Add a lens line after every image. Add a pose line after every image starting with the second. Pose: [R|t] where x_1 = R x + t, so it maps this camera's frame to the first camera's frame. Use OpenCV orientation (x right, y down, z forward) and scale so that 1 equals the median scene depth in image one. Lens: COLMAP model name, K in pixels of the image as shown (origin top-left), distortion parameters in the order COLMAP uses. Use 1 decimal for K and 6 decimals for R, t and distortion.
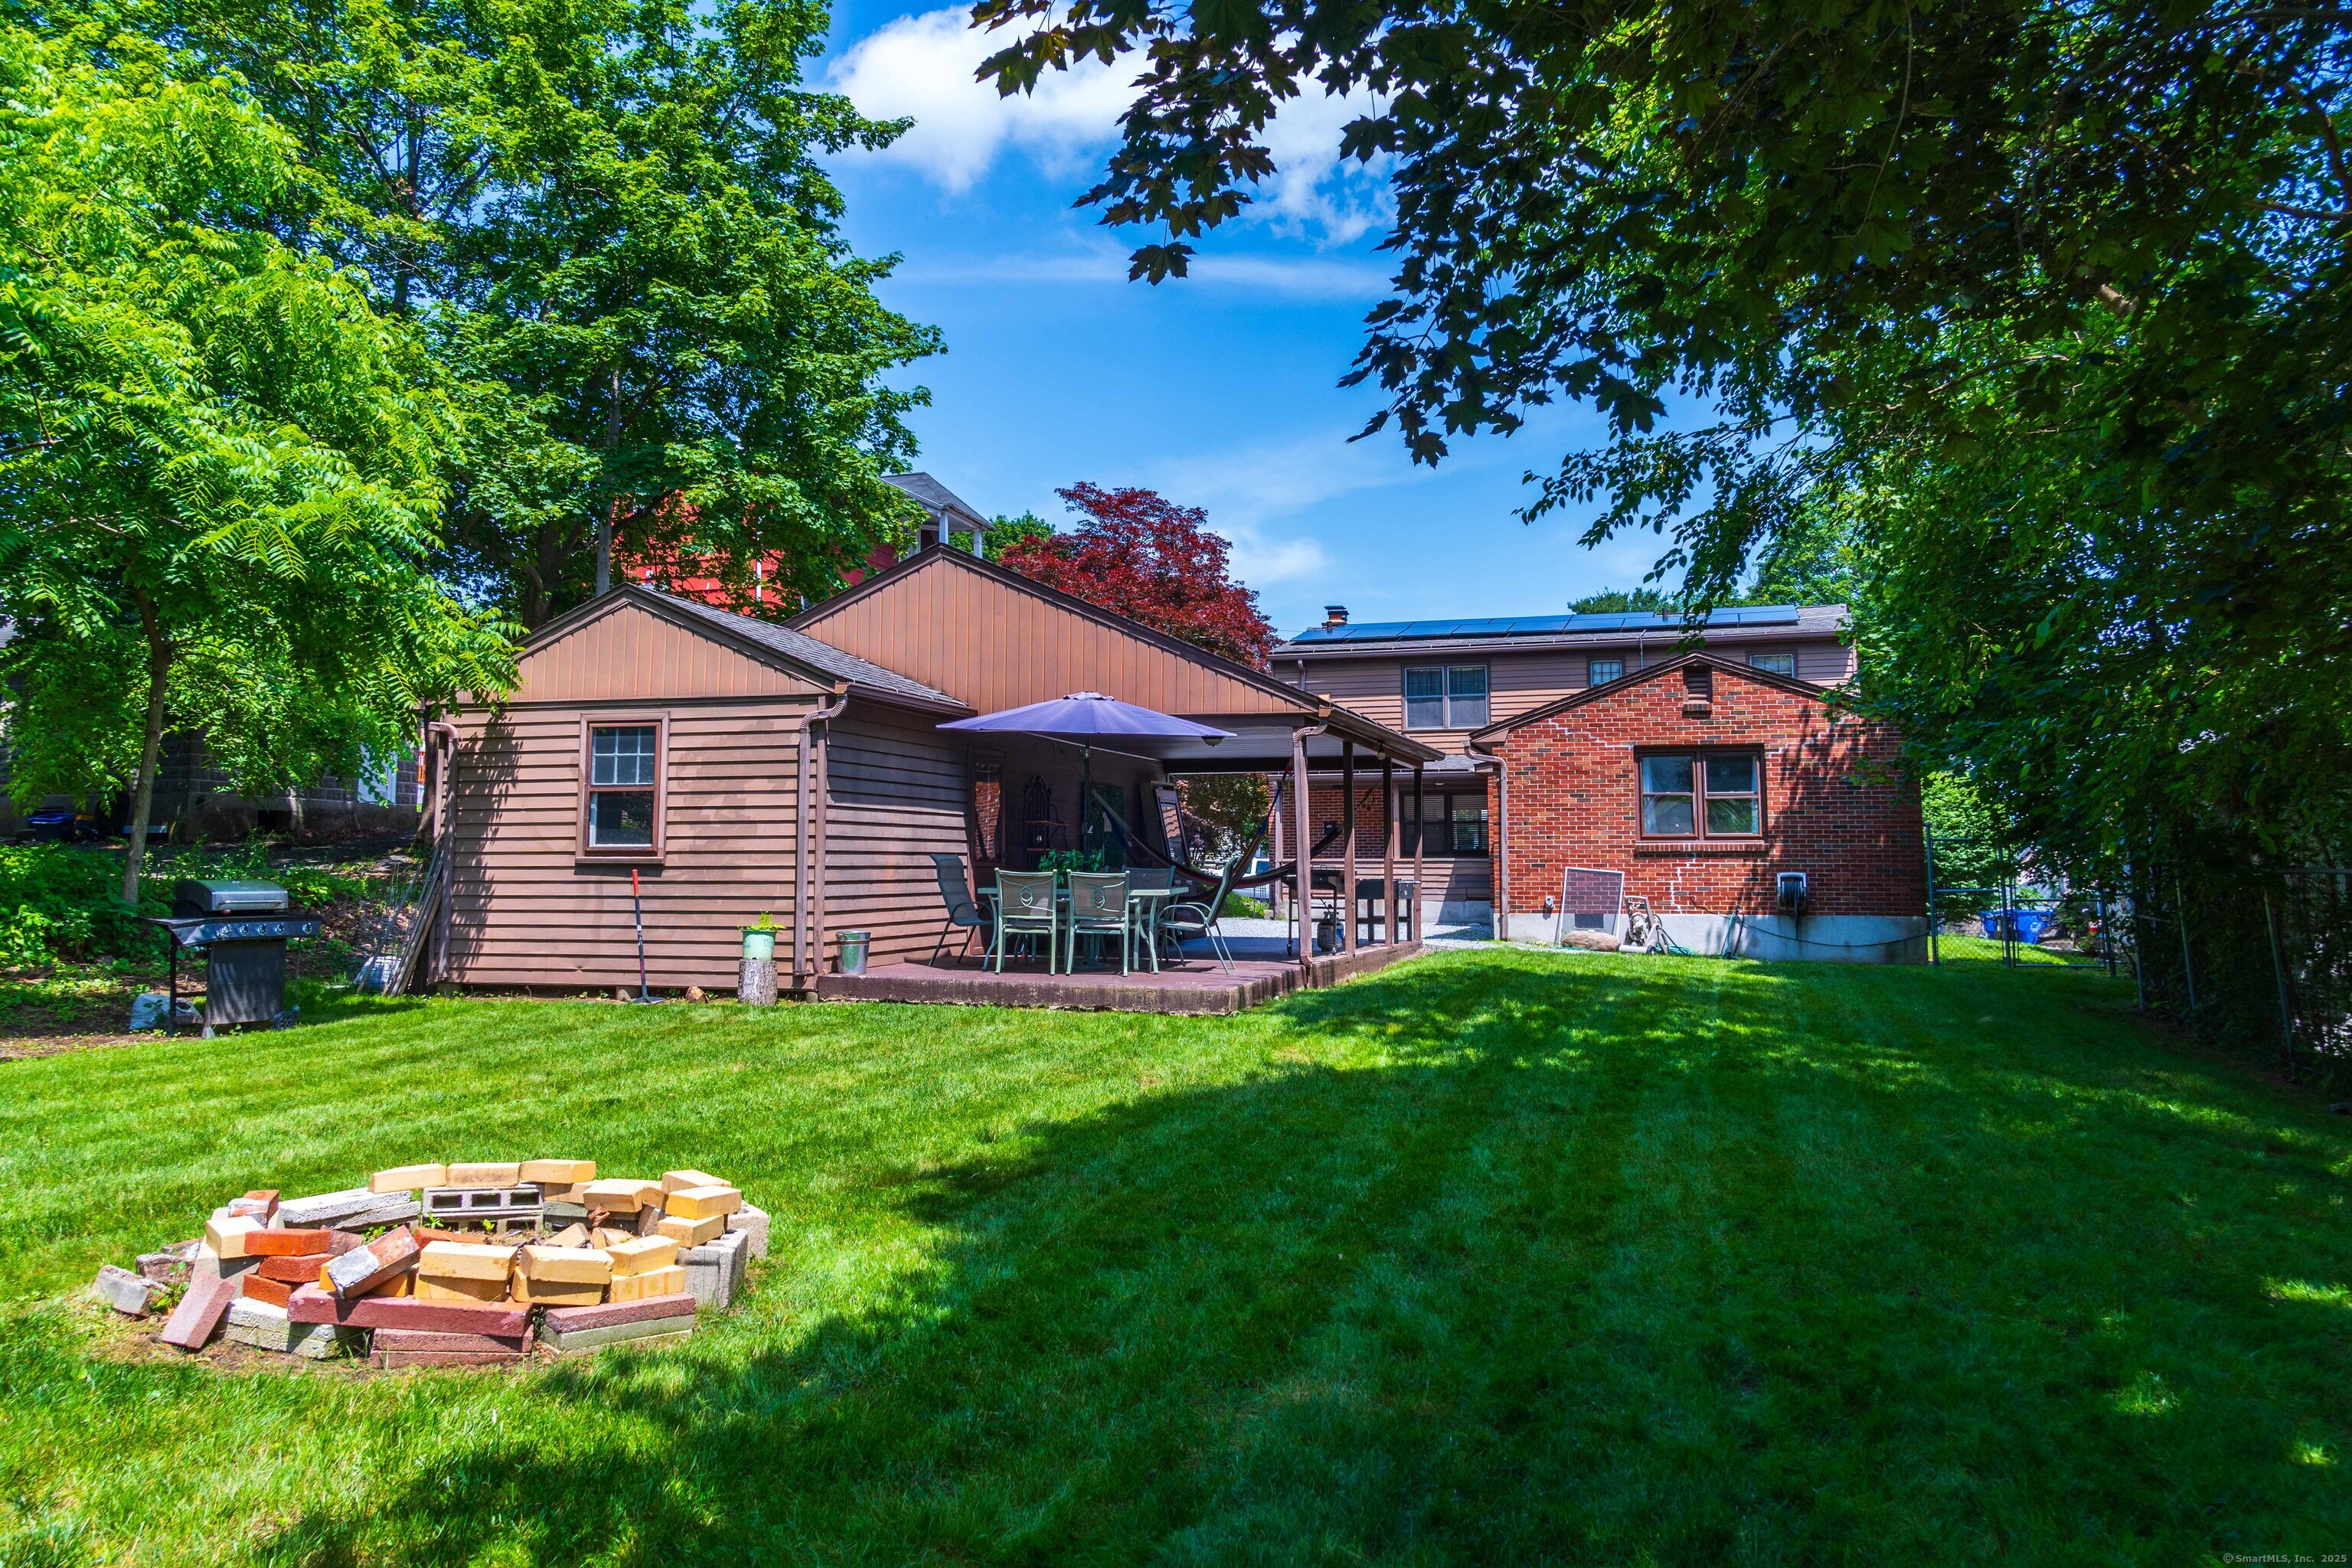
lens RADIAL K [[1765.6, 0, 1120.8], [0, 1765.6, 691.4], [0, 0, 1]] dist [-0.012469, 0.008153]
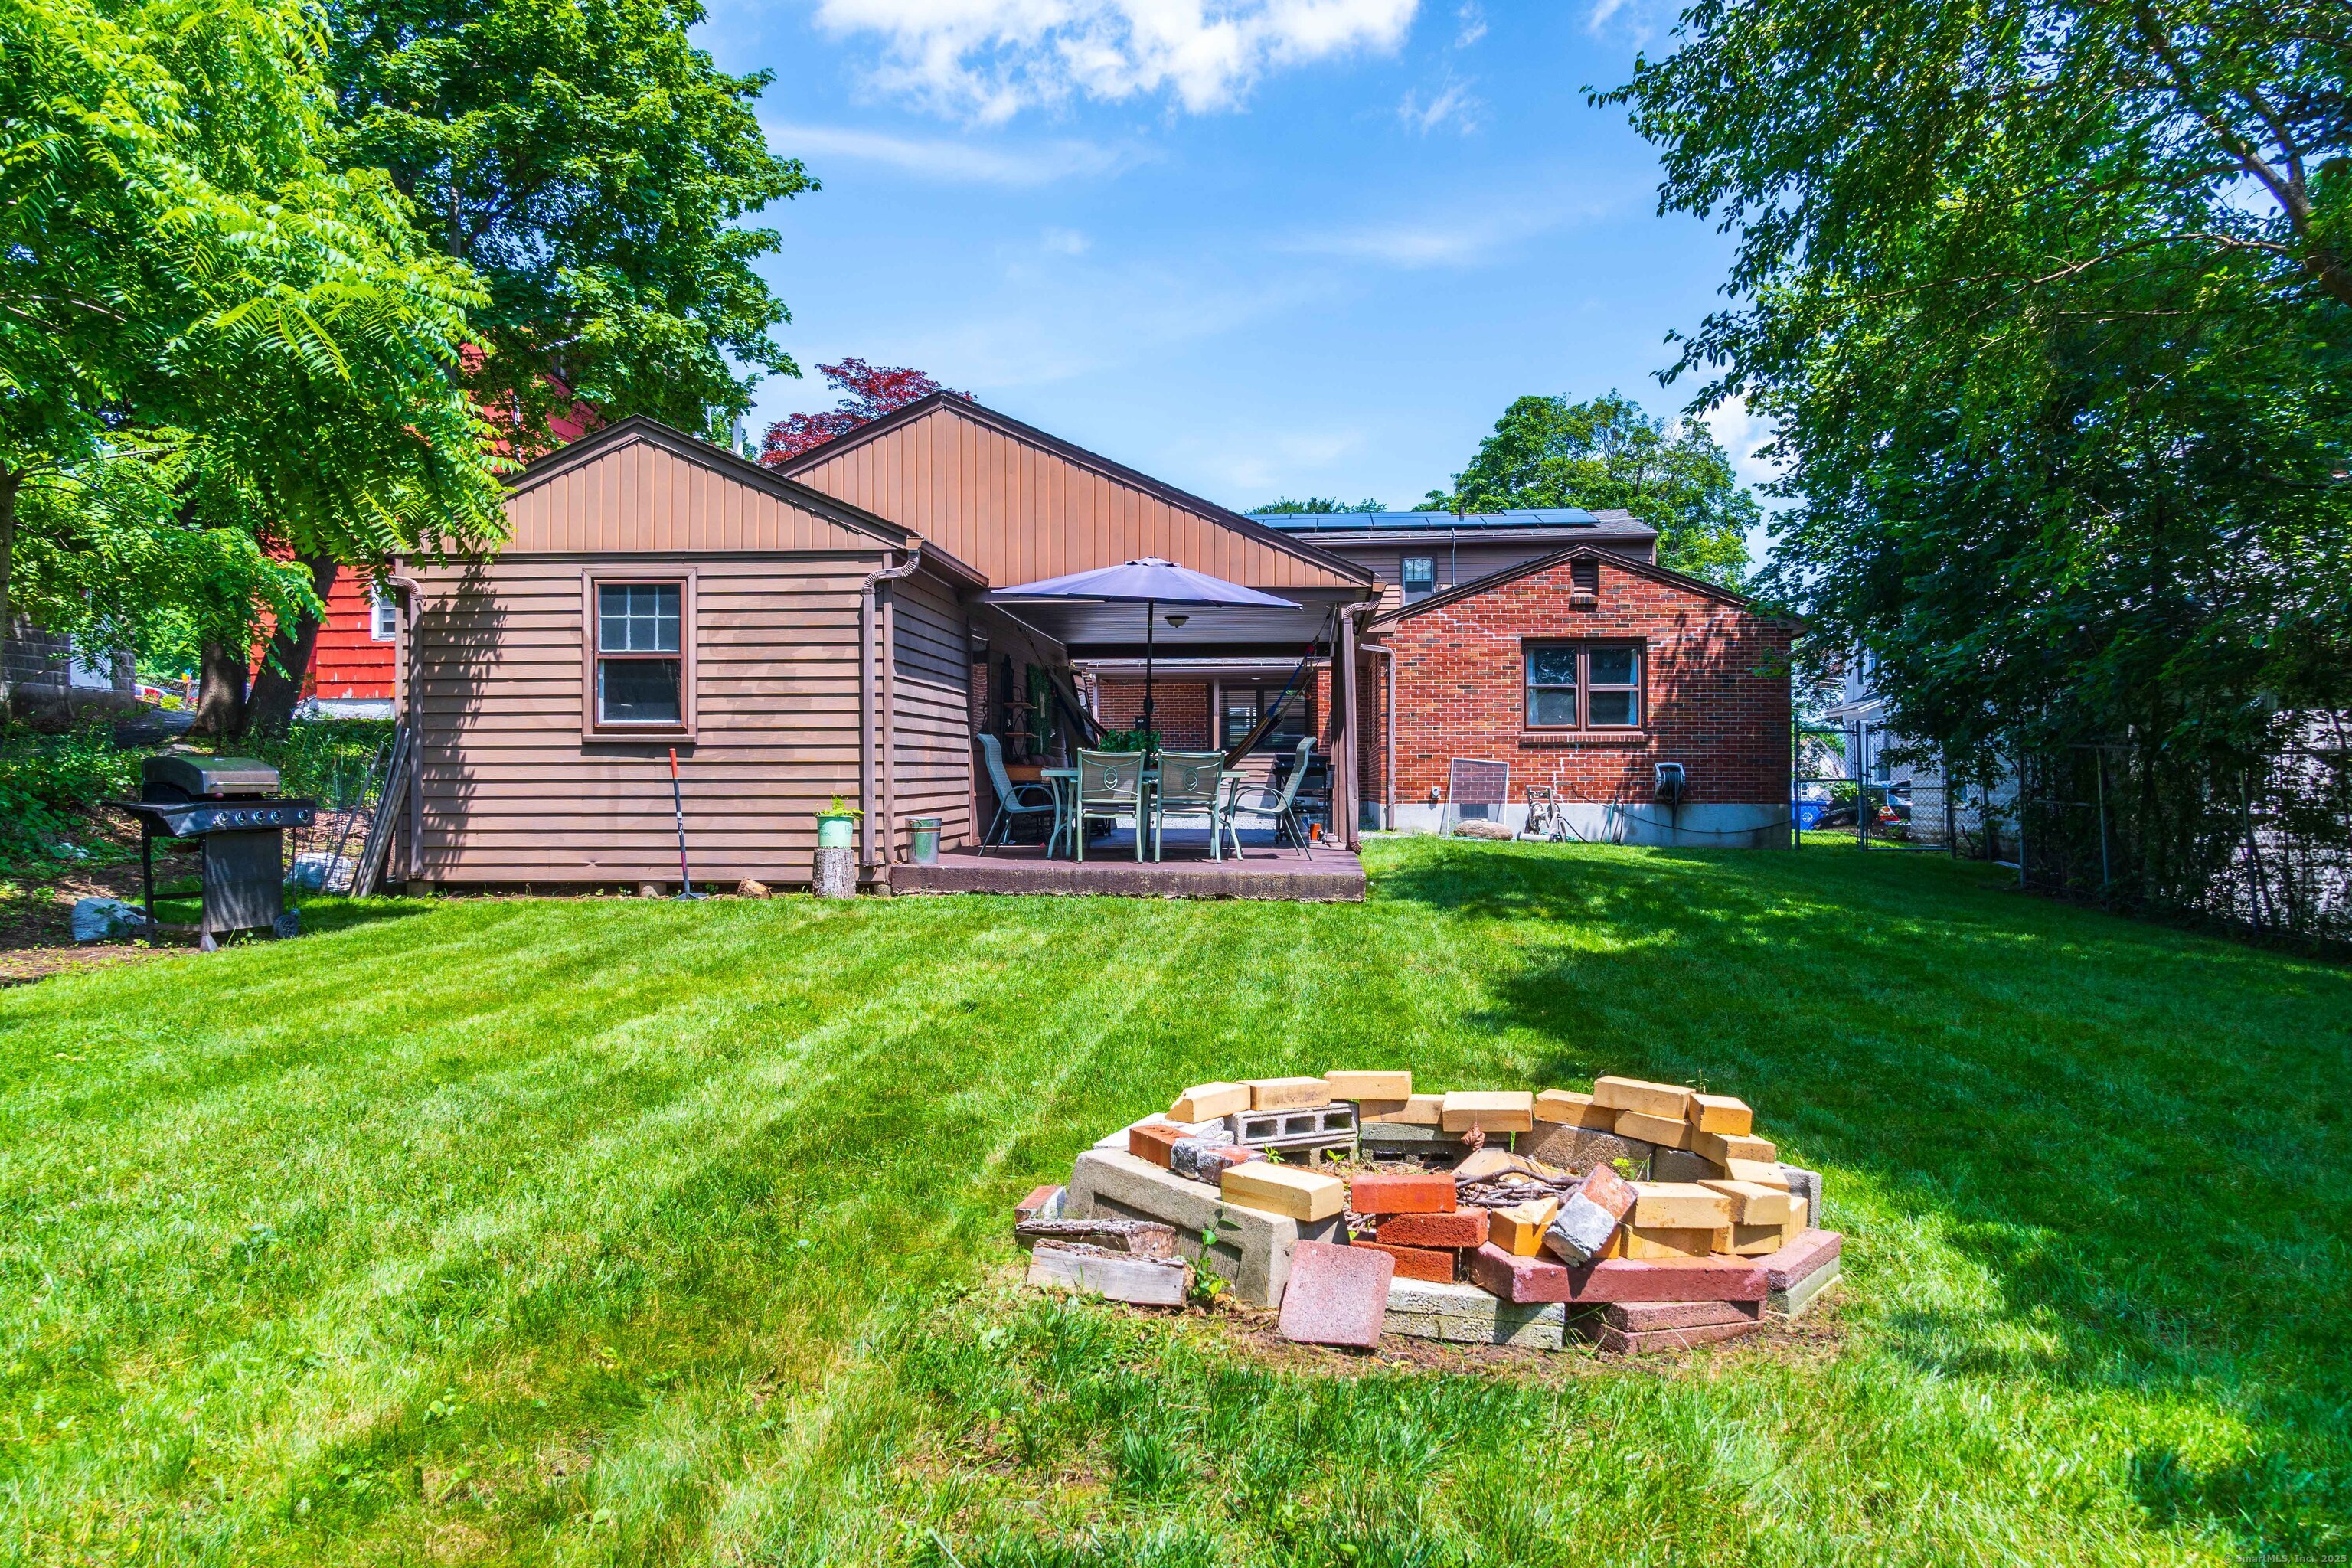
lens RADIAL K [[1765.6, 0, 1180.0], [0, 1765.6, 788.6], [0, 0, 1]] dist [-0.012469, 0.008153]
pose [[0.977600, -0.003558, 0.210441, -0.204296], [-0.019620, 0.993963, 0.107949, 0.021061], [-0.209555, -0.109660, 0.971628, 0.097419]]
